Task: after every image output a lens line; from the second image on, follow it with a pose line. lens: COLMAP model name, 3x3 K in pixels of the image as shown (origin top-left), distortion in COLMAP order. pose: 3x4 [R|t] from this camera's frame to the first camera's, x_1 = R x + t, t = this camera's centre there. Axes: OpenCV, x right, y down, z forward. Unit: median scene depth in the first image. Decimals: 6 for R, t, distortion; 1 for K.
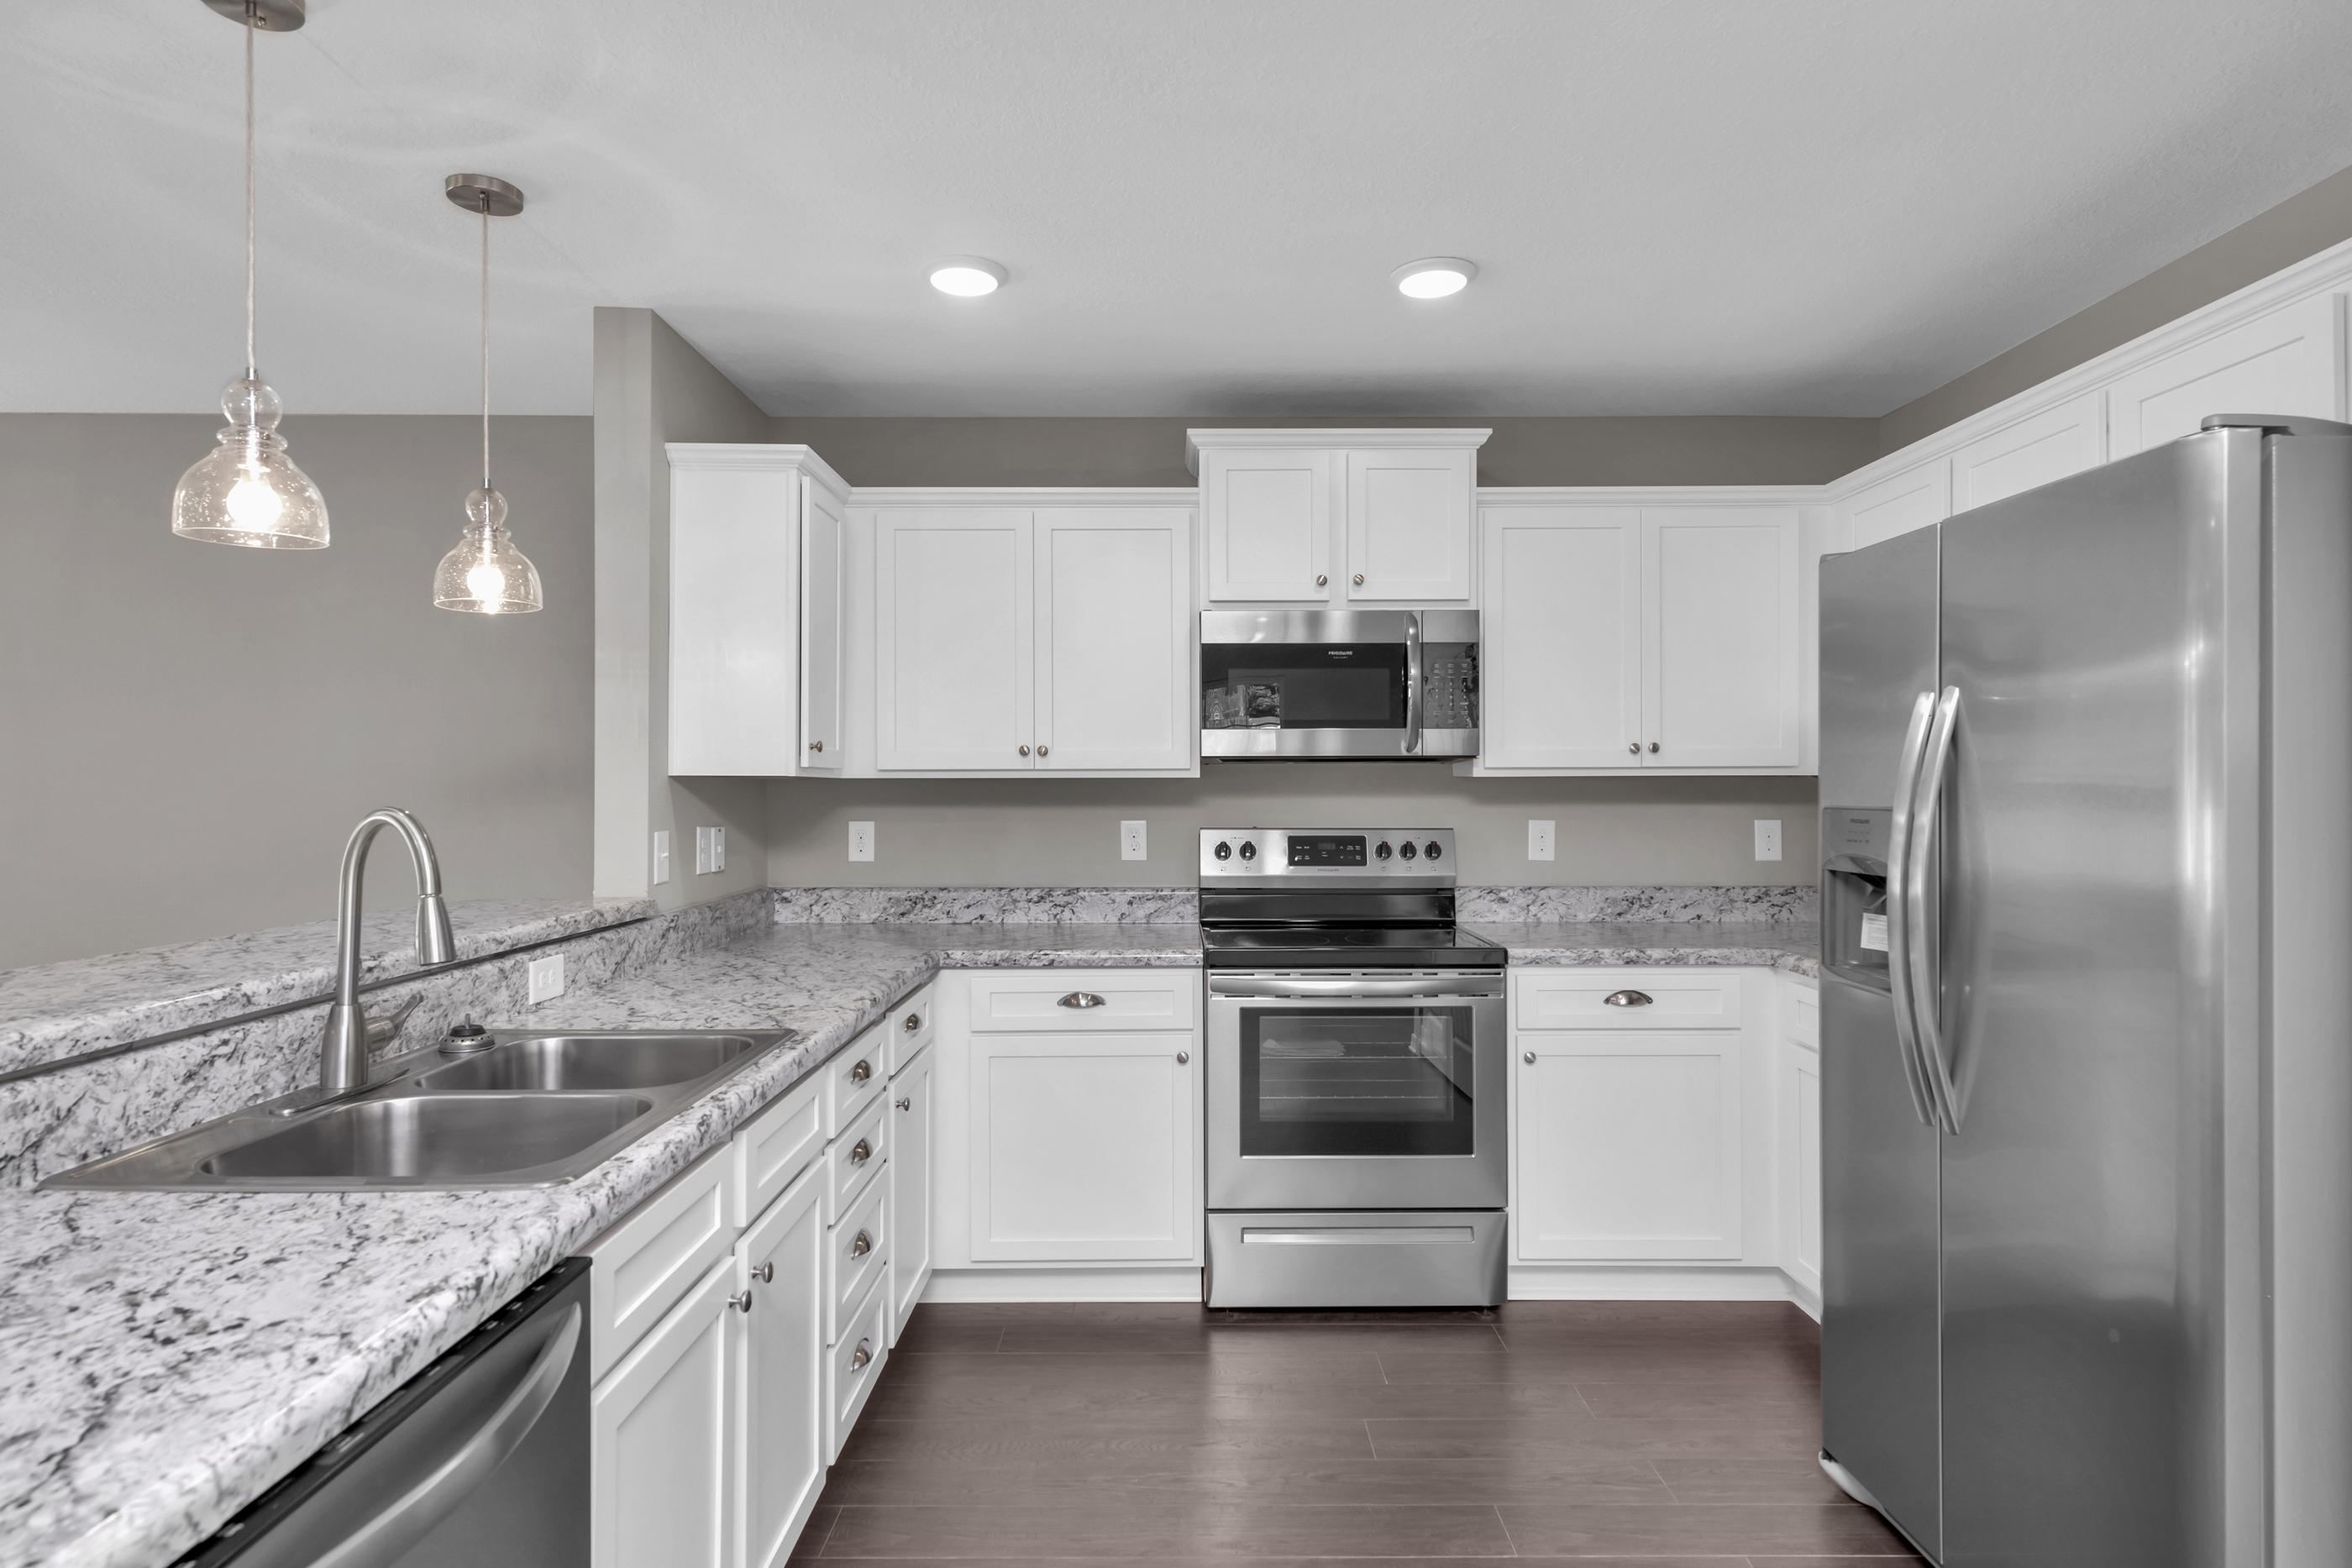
lens RADIAL K [[1246.8, 0, 1176.0], [0, 1246.8, 784.0], [0, 0, 1]] dist [0.004960, -0.001353]
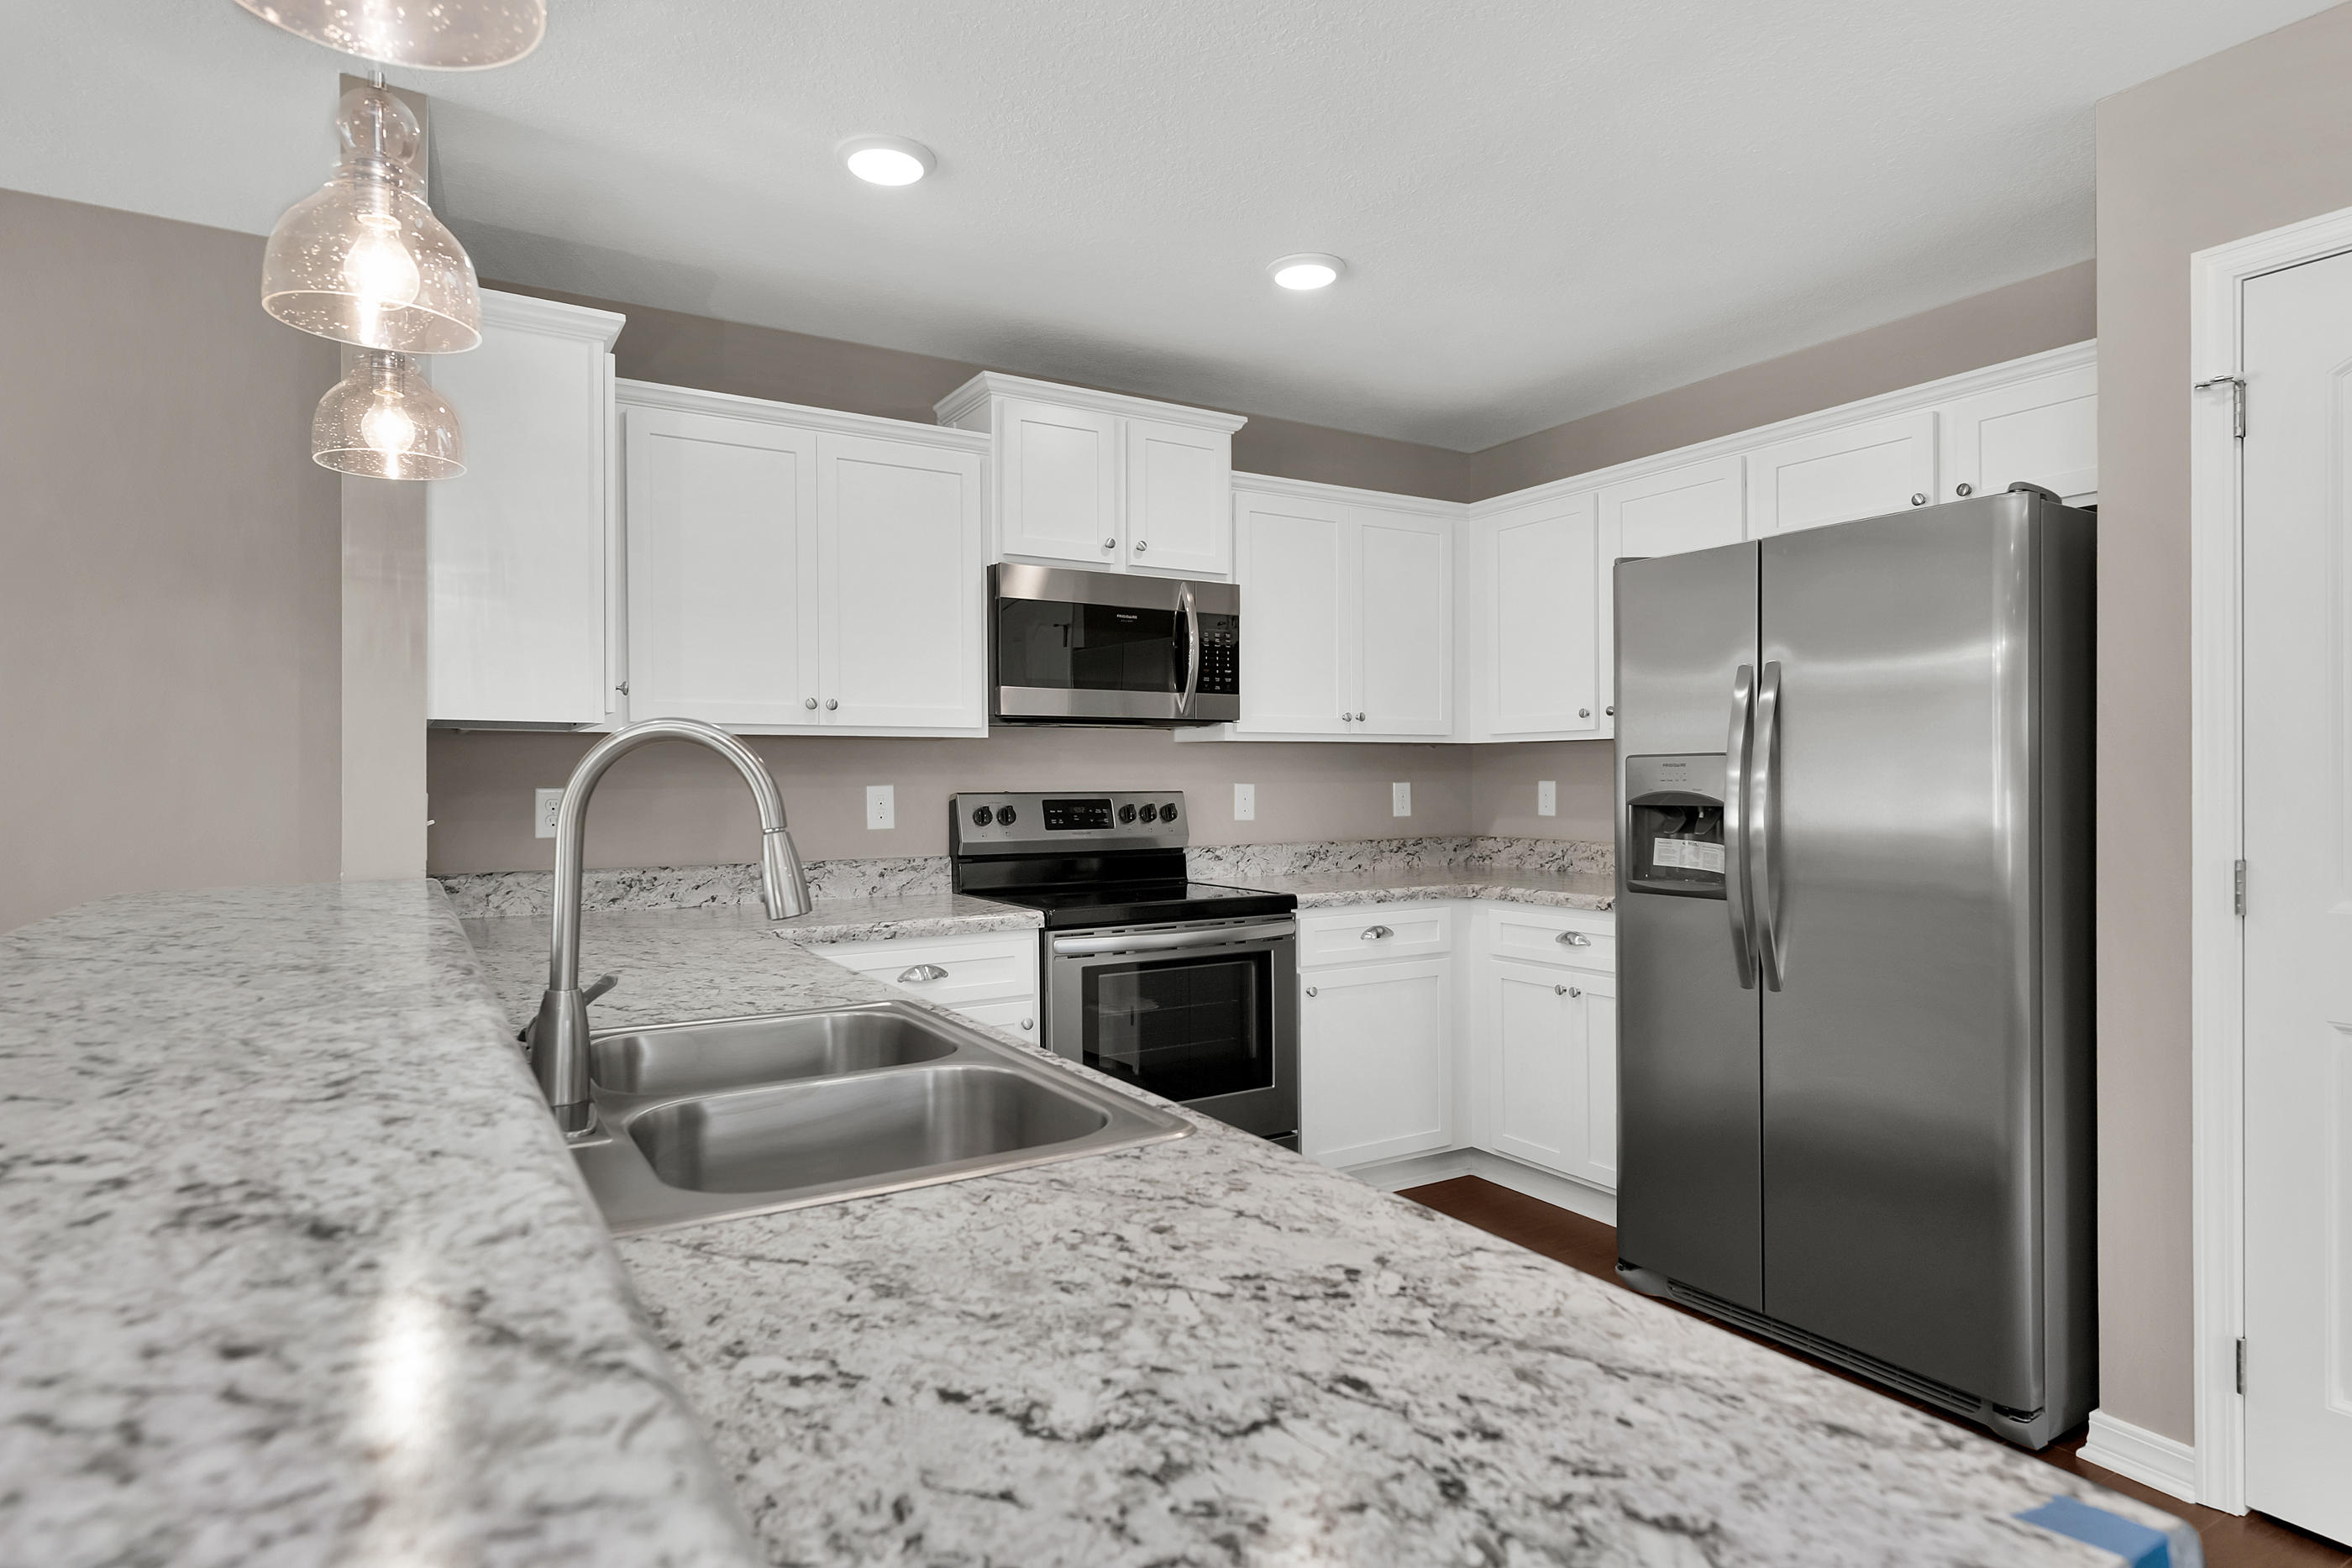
lens RADIAL K [[1263.3, 0, 1190.7], [0, 1263.3, 791.5], [0, 0, 1]] dist [0.002334, -0.000387]
pose [[0.852626, -0.008208, 0.522458, -0.391954], [0.003464, 0.999943, 0.010055, 0.029662], [-0.522511, -0.006763, 0.852606, 0.098758]]
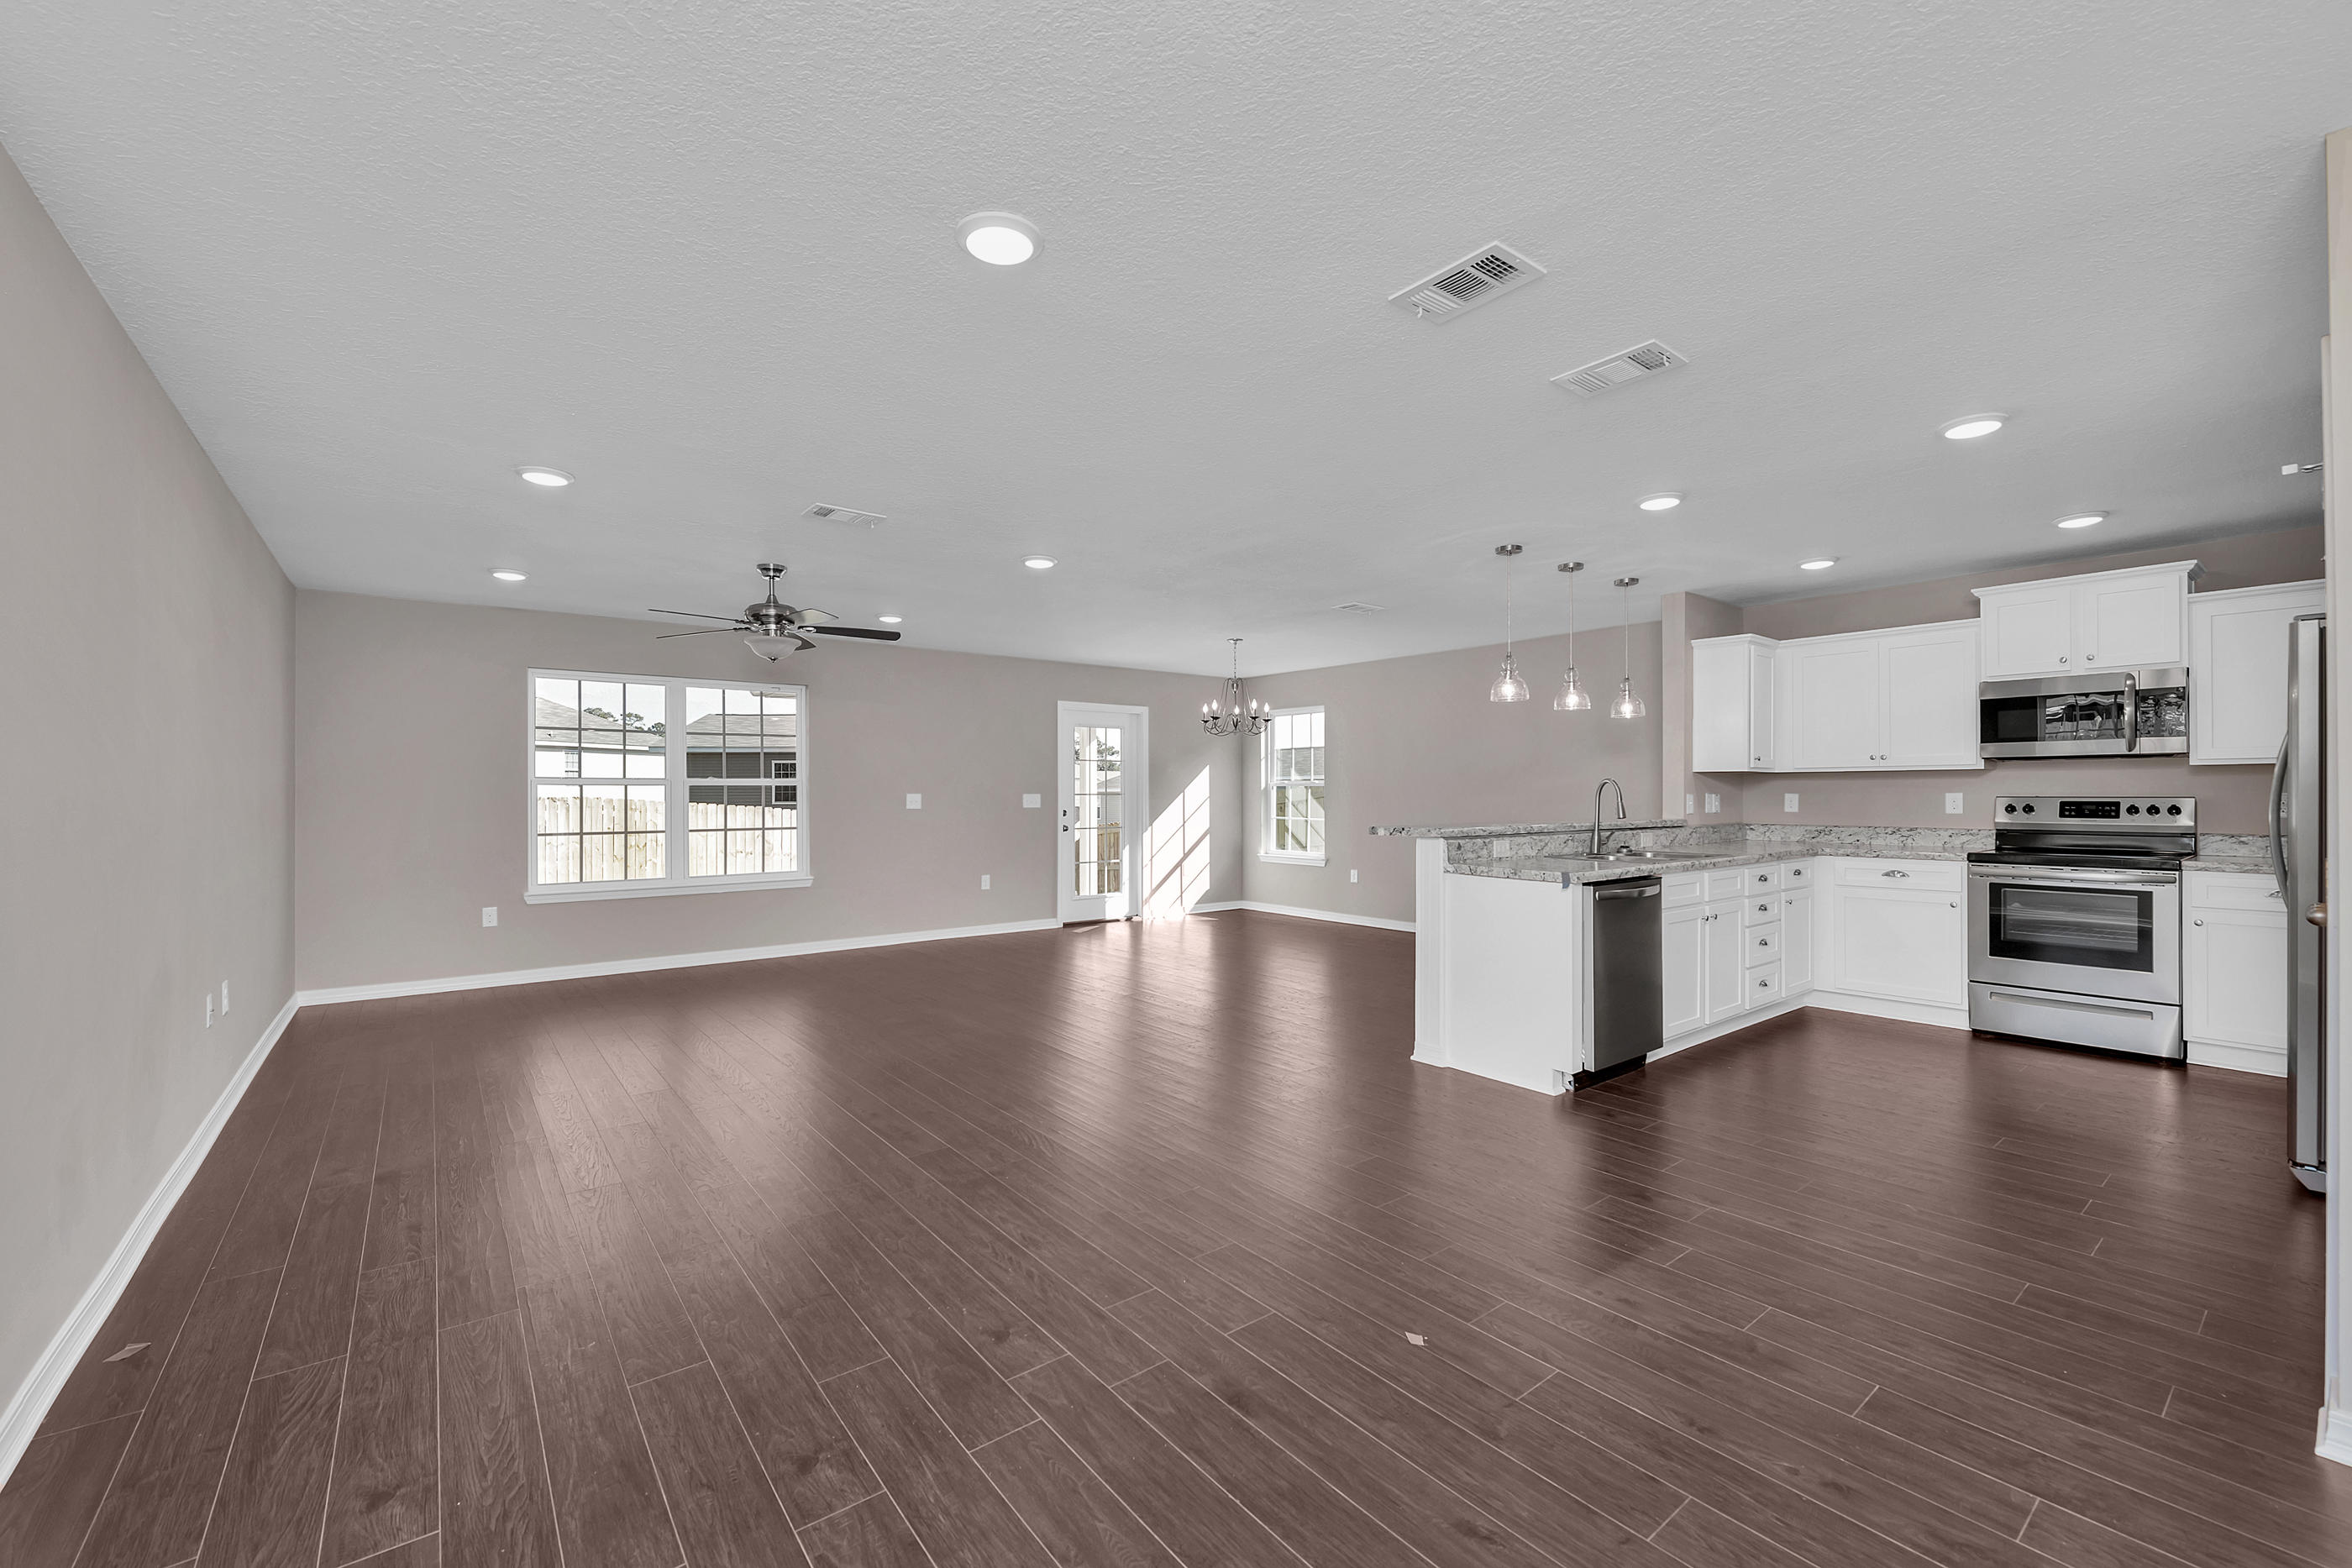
lens RADIAL K [[933.1, 0, 1176.0], [0, 933.1, 784.0], [0, 0, 1]] dist [-0.015309, 0.000125]
pose [[0.607517, -0.007378, -0.794272, 0.430157], [0.003011, 0.999971, -0.006985, 0.026831], [0.794301, 0.001852, 0.607522, -0.926810]]
